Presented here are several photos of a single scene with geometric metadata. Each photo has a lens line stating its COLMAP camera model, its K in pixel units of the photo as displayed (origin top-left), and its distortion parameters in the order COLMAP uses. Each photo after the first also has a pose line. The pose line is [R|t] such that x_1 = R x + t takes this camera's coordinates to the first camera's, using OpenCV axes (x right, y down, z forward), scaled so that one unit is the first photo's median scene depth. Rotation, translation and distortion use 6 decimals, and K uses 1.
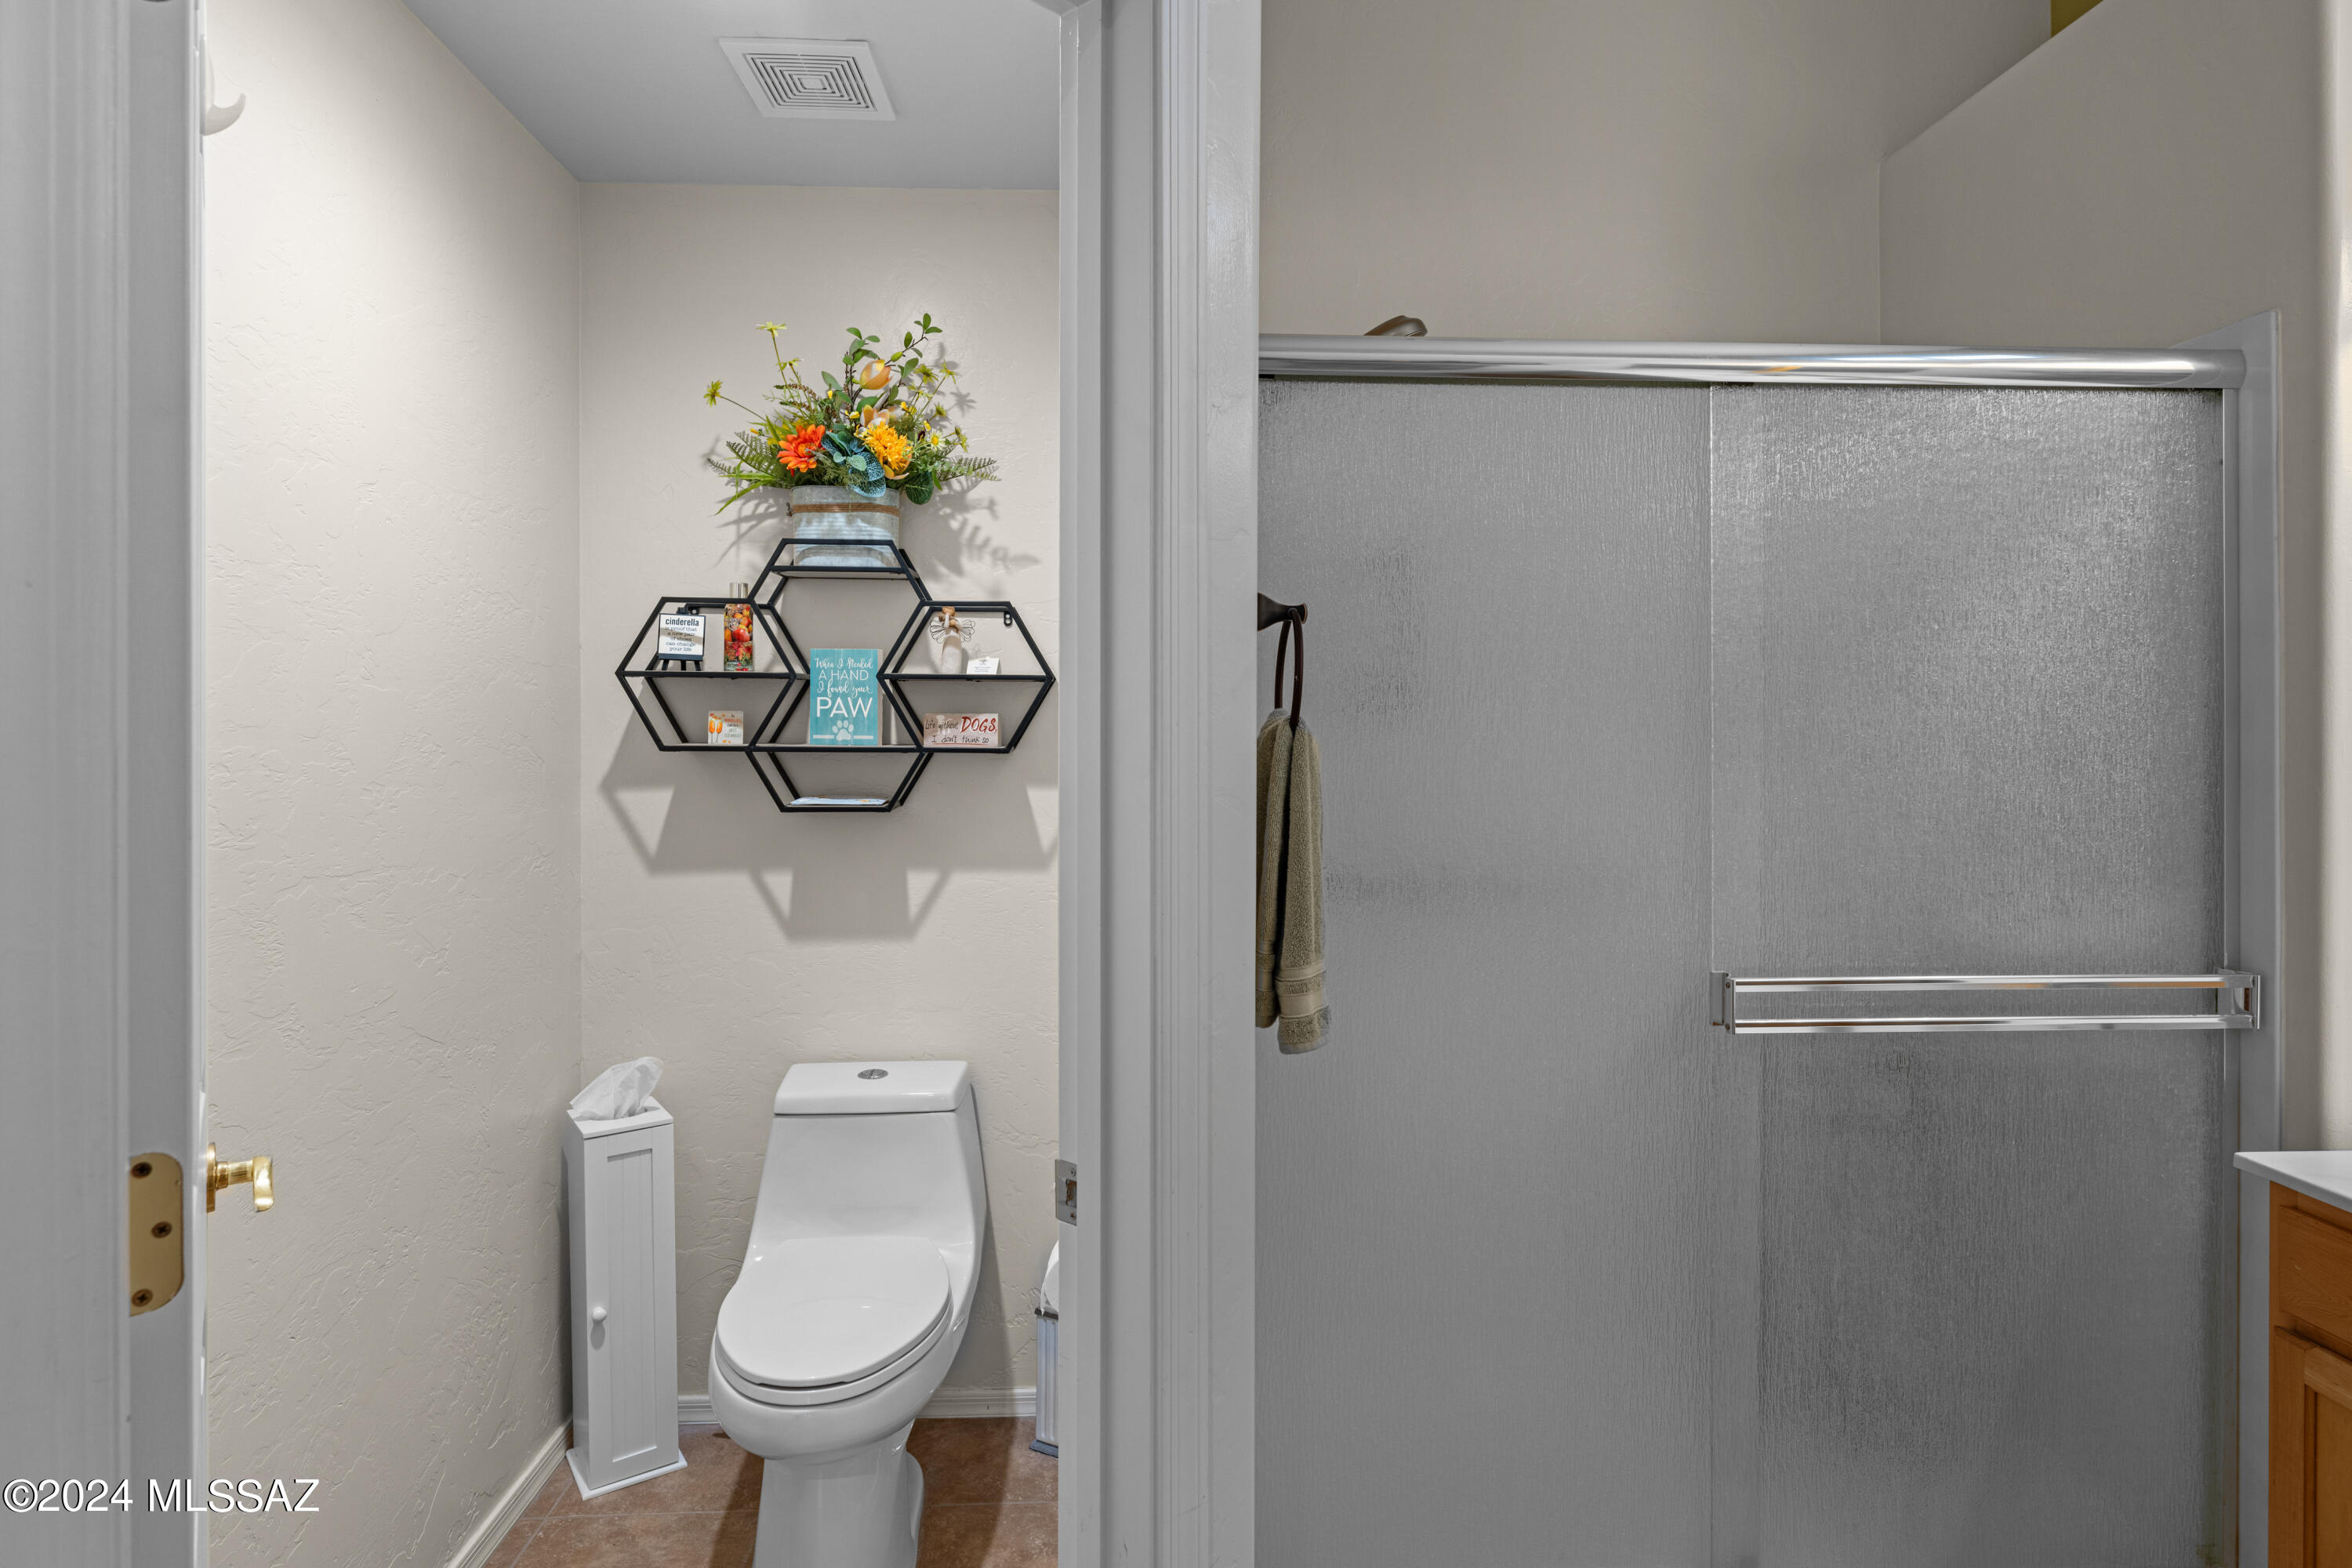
lens RADIAL K [[1241.1, 0, 1182.6], [0, 1241.1, 769.7], [0, 0, 1]] dist [0.000159, -0.003944]
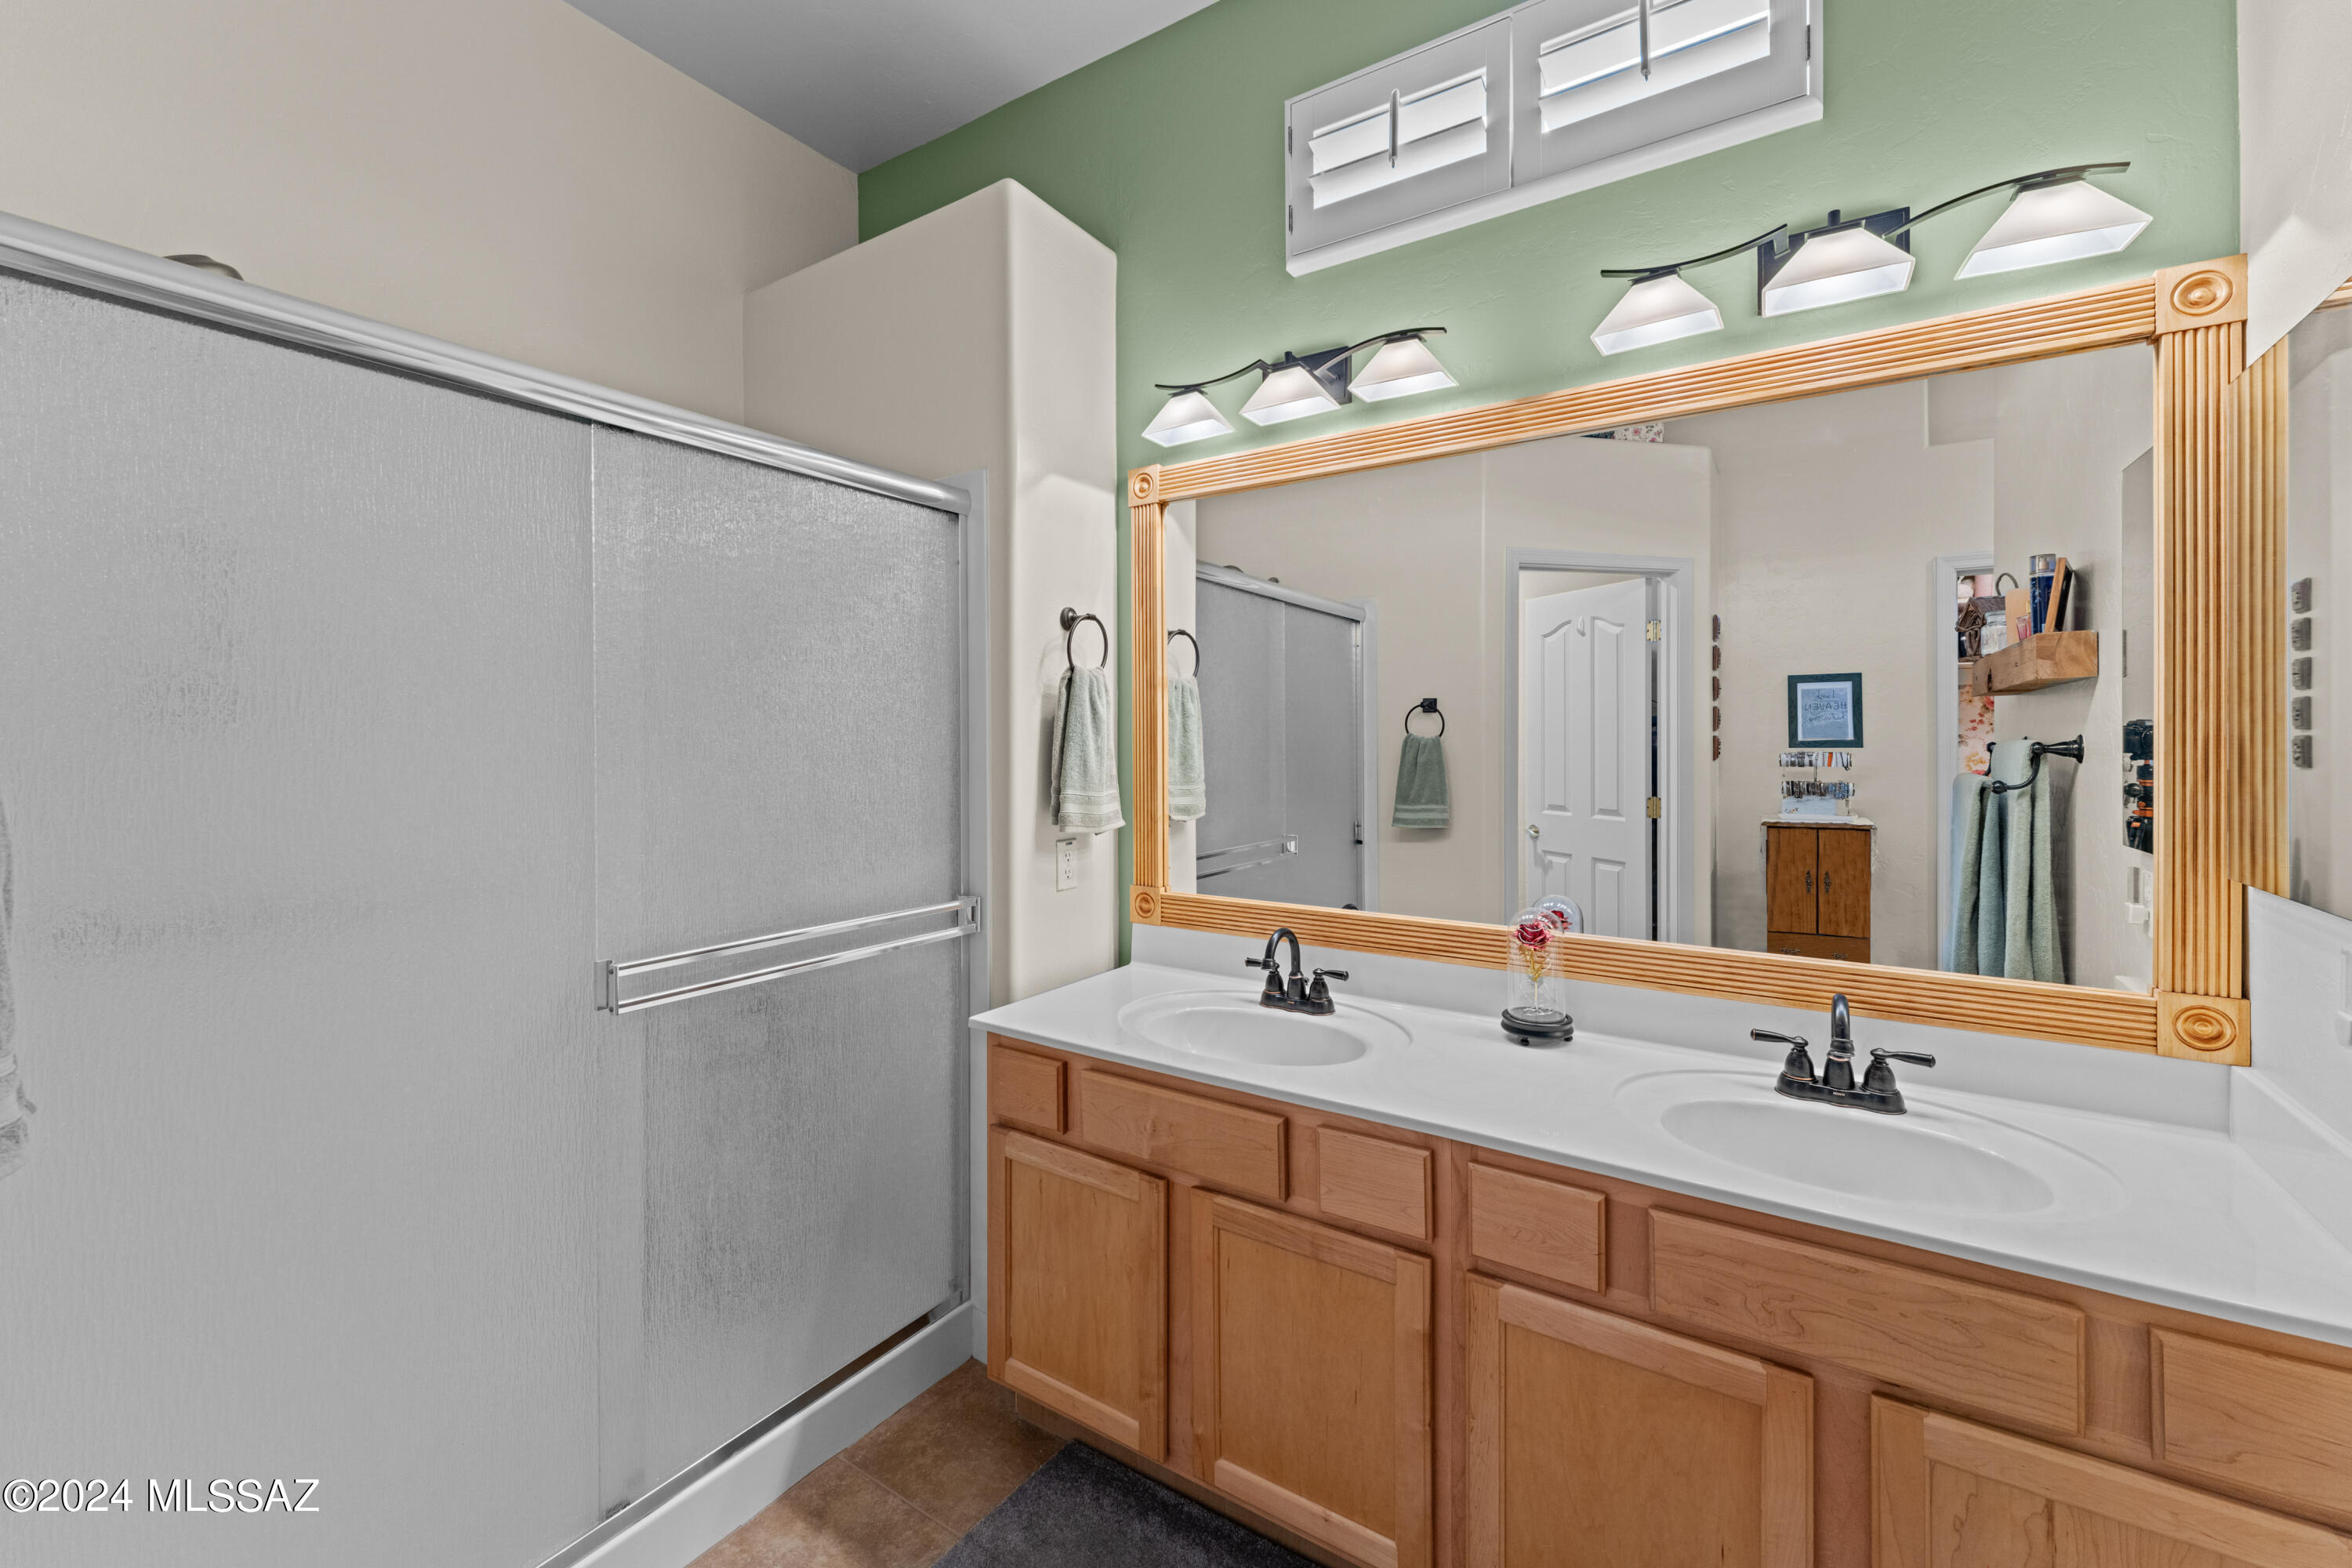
lens RADIAL K [[960.2, 0, 1177.1], [0, 960.2, 740.9], [0, 0, 1]] dist [0.000667, -0.000591]
pose [[0.593567, -0.002769, 0.804780, 0.051103], [0.005431, 0.999985, -0.000566, -0.027465], [-0.804766, 0.004707, 0.593573, 0.087881]]
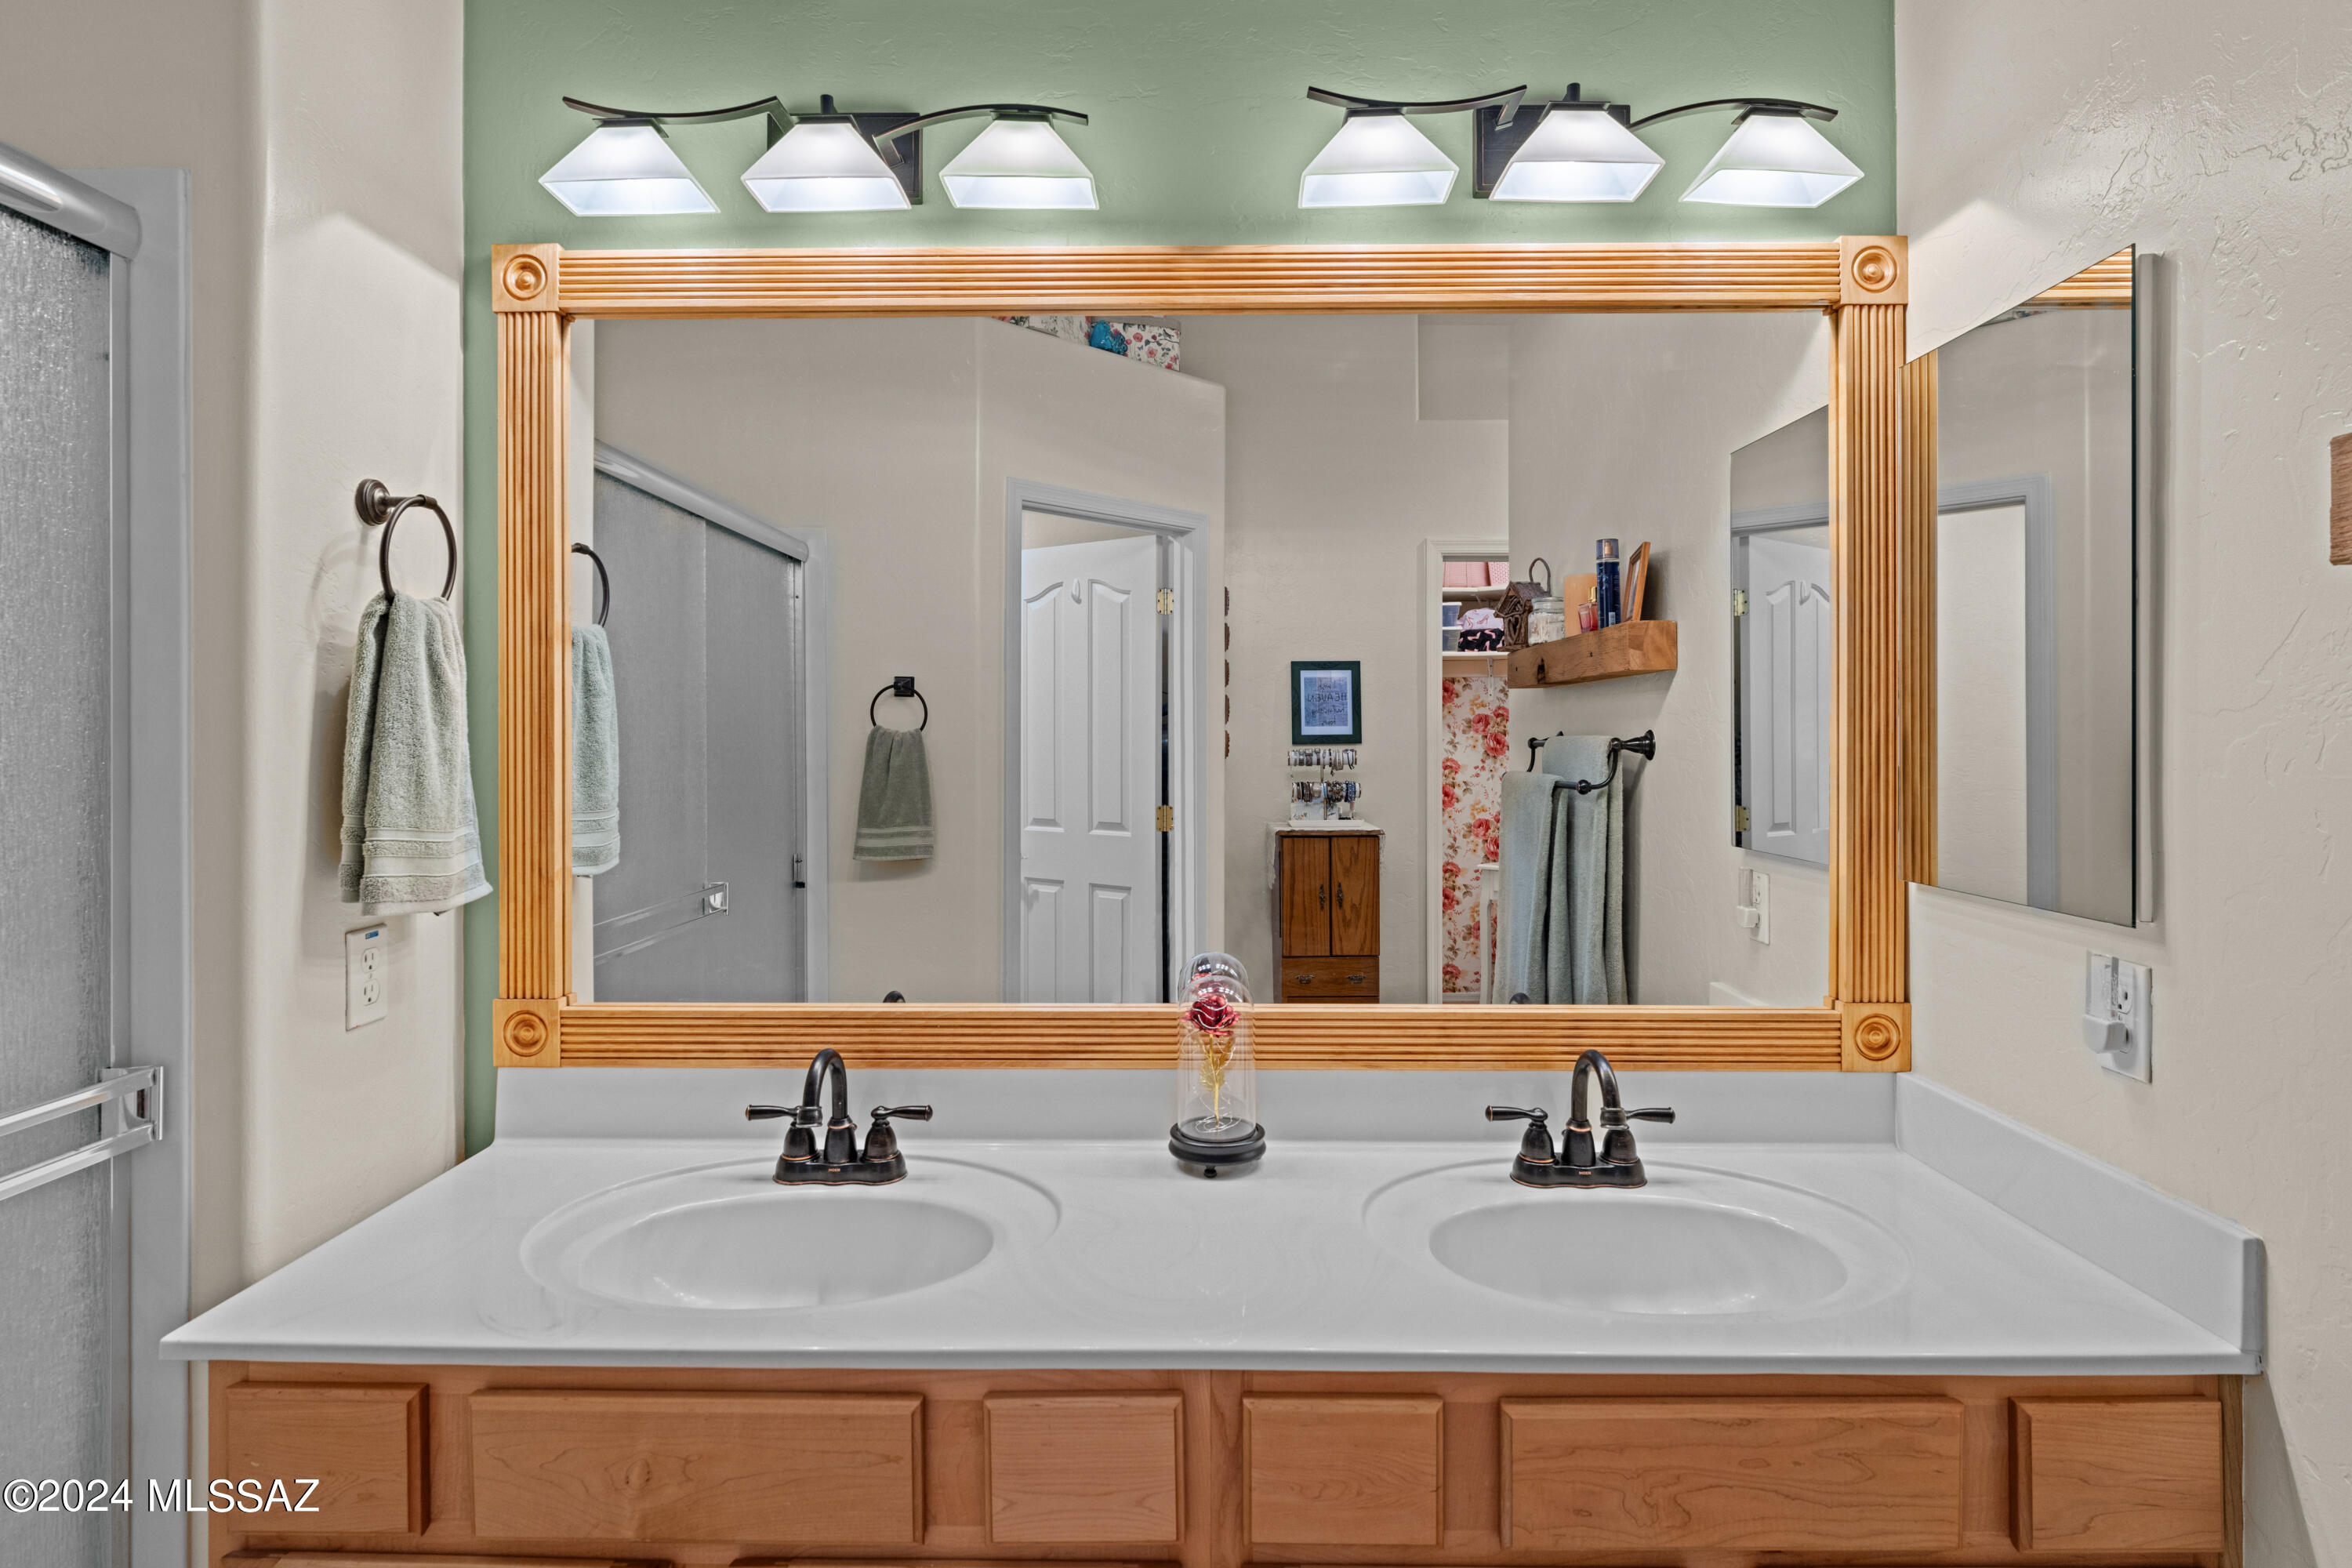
lens RADIAL K [[1241.1, 0, 1186.9], [0, 1241.1, 730.6], [0, 0, 1]] dist [0.000159, -0.003944]
pose [[0.062607, 0.001852, 0.998037, 0.171368], [0.005191, 0.999984, -0.002182, -0.028637], [-0.998025, 0.005317, 0.062596, 0.339980]]
